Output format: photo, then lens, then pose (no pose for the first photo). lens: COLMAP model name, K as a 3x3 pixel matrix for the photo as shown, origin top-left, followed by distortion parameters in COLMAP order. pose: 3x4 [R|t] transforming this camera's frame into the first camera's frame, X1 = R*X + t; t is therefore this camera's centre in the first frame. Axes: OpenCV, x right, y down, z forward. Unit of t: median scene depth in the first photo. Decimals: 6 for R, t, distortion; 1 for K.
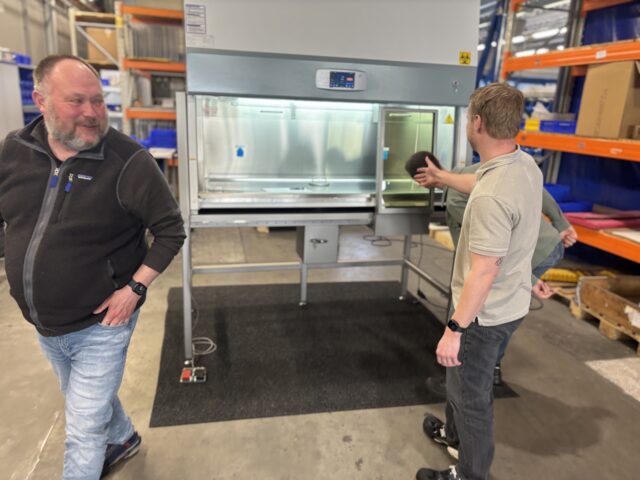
lens RADIAL K [[485.6, 0, 320.0], [0, 485.6, 240.0], [0, 0, 1]] dist [0.001062, 0.000167]
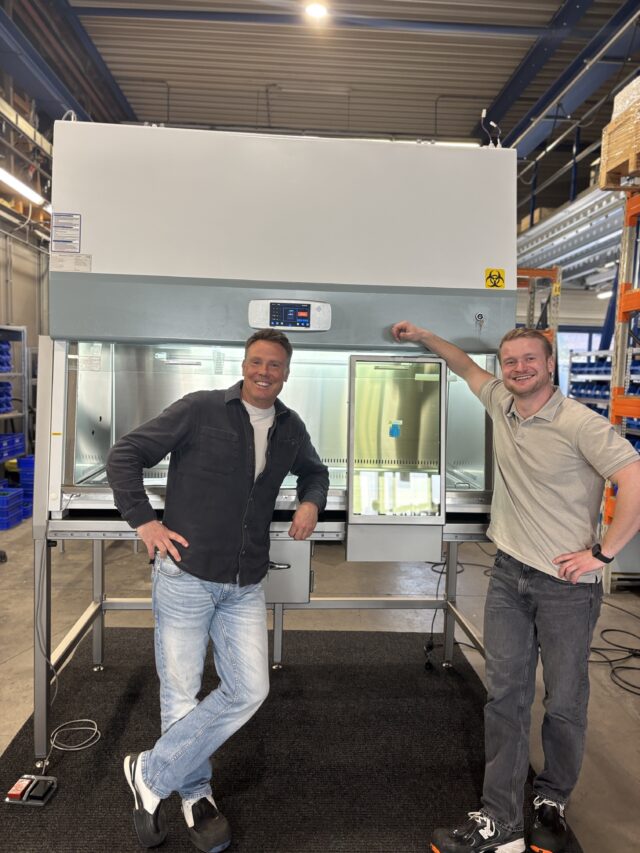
lens RADIAL K [[637.8, 0, 320.0], [0, 637.8, 426.5], [0, 0, 1]] dist [0.026437, 0.000700]
pose [[0.984291, 0.004505, -0.176497, 0.223849], [-0.038618, 0.980961, -0.190326, -0.023522], [0.172279, 0.194152, 0.965725, 0.206409]]
